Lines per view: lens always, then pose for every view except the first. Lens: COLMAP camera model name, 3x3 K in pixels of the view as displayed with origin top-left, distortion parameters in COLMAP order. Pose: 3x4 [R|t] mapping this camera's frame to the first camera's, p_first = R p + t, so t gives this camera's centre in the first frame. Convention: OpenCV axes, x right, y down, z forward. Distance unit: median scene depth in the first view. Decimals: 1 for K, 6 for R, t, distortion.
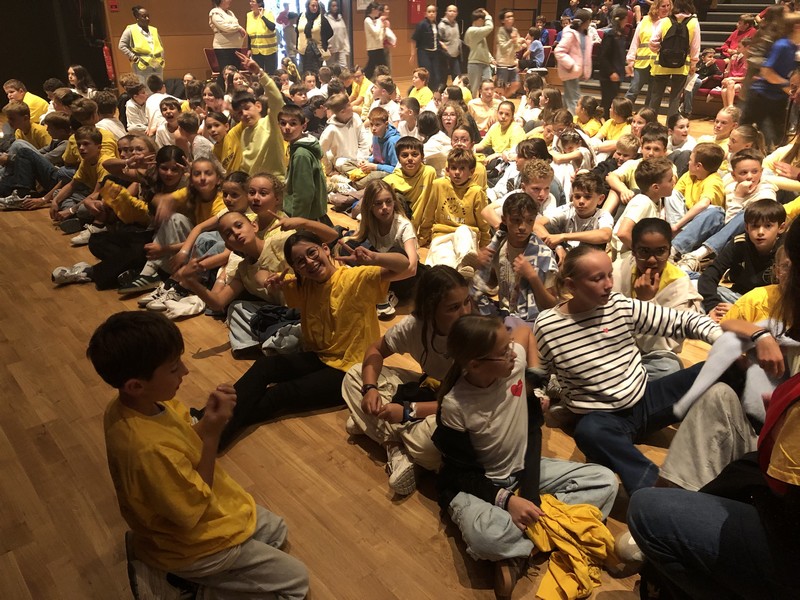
lens RADIAL K [[644.3, 0, 401.6], [0, 644.3, 295.7], [0, 0, 1]] dist [0.005439, 0.002919]
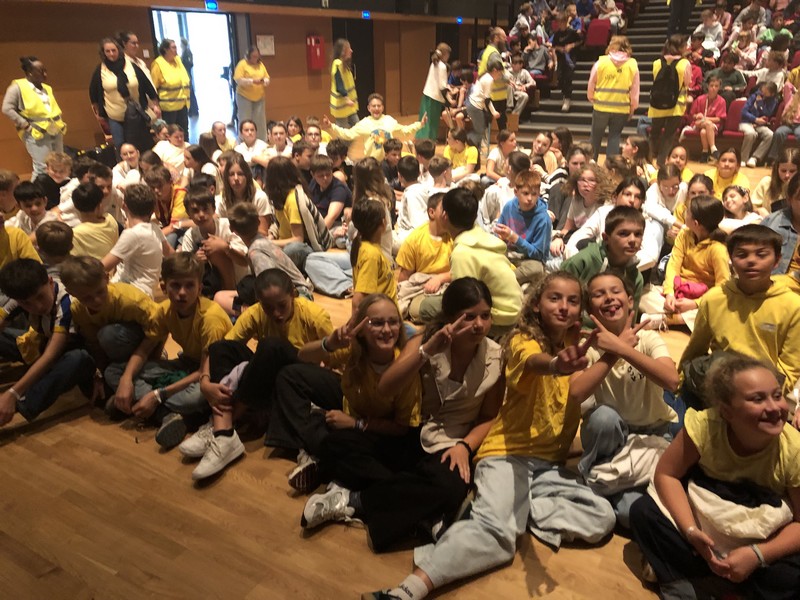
lens RADIAL K [[654.2, 0, 404.3], [0, 654.2, 299.1], [0, 0, 1]] dist [0.005290, -0.000958]
pose [[0.944590, -0.127168, 0.302620, -0.267593], [0.142861, 0.989282, -0.030205, -0.088581], [-0.295535, 0.071764, 0.952633, 0.177563]]
